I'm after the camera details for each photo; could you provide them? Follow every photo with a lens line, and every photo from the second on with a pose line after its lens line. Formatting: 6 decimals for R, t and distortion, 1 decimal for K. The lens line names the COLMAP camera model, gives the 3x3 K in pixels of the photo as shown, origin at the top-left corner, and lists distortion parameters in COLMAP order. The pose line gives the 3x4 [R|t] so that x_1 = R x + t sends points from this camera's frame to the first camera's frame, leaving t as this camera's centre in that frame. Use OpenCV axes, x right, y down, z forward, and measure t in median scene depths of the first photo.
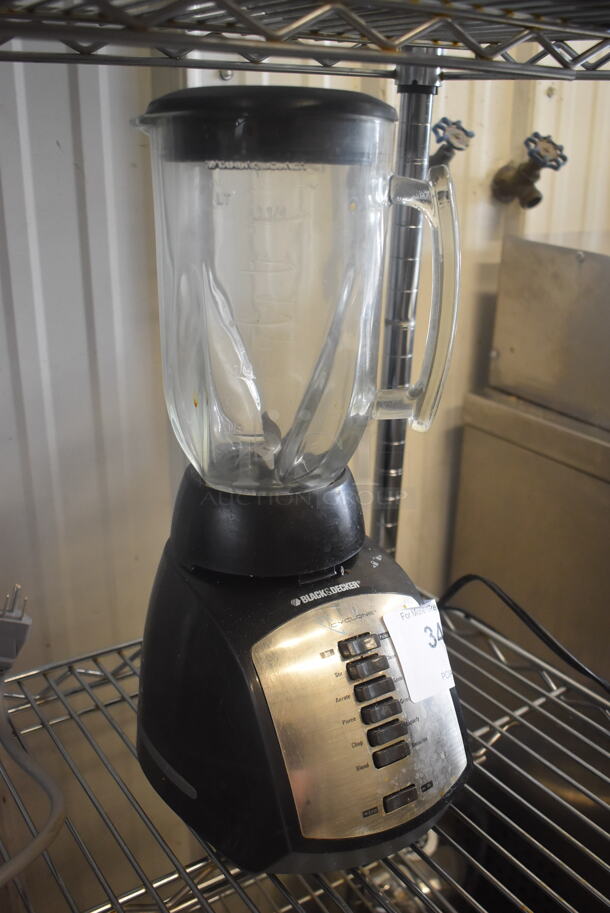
lens RADIAL K [[886.4, 0, 305.0], [0, 886.4, 456.5], [0, 0, 1]] dist [-0.096053, -0.010185]
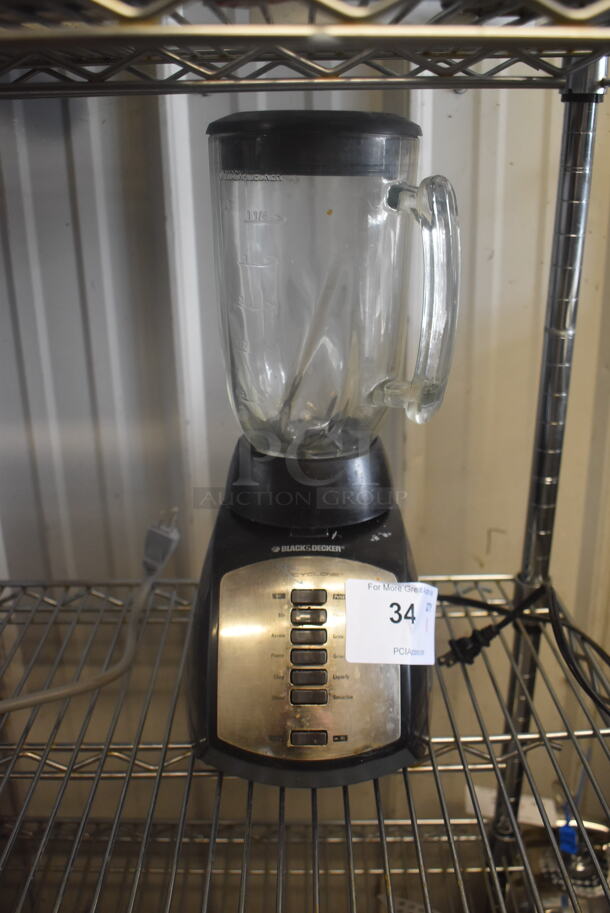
lens RADIAL K [[886.4, 0, 305.0], [0, 886.4, 456.5], [0, 0, 1]] dist [-0.096053, -0.010185]
pose [[0.839224, 0.159344, -0.519916, 0.447113], [-0.159506, 0.986181, 0.044778, -0.010727], [0.519866, 0.045351, 0.853043, 0.011773]]
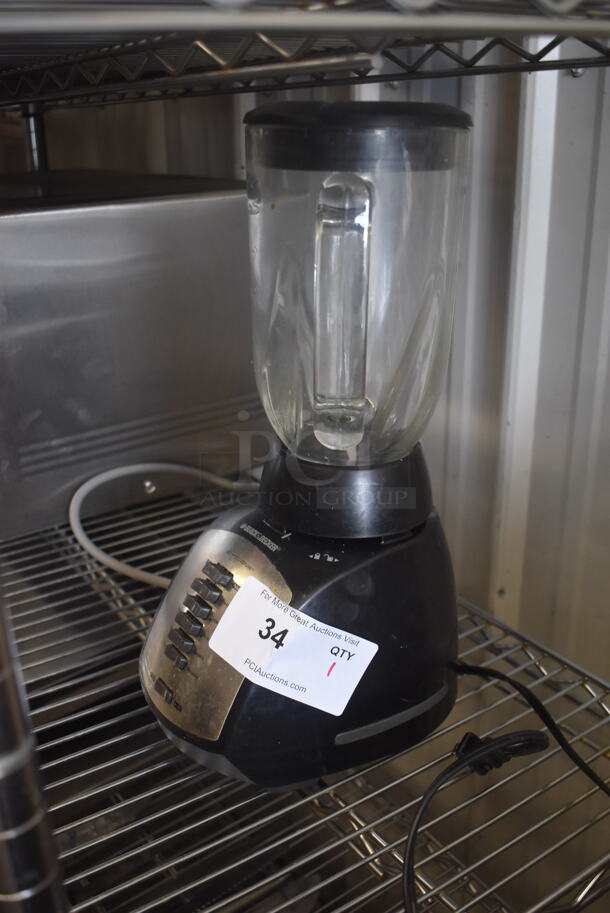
lens RADIAL K [[886.4, 0, 305.0], [0, 886.4, 456.5], [0, 0, 1]] dist [-0.096053, -0.010185]
pose [[0.014163, 0.340245, -0.940230, 0.807060], [-0.325627, 0.890634, 0.317392, -0.244485], [0.945392, 0.301669, 0.123407, 0.659137]]
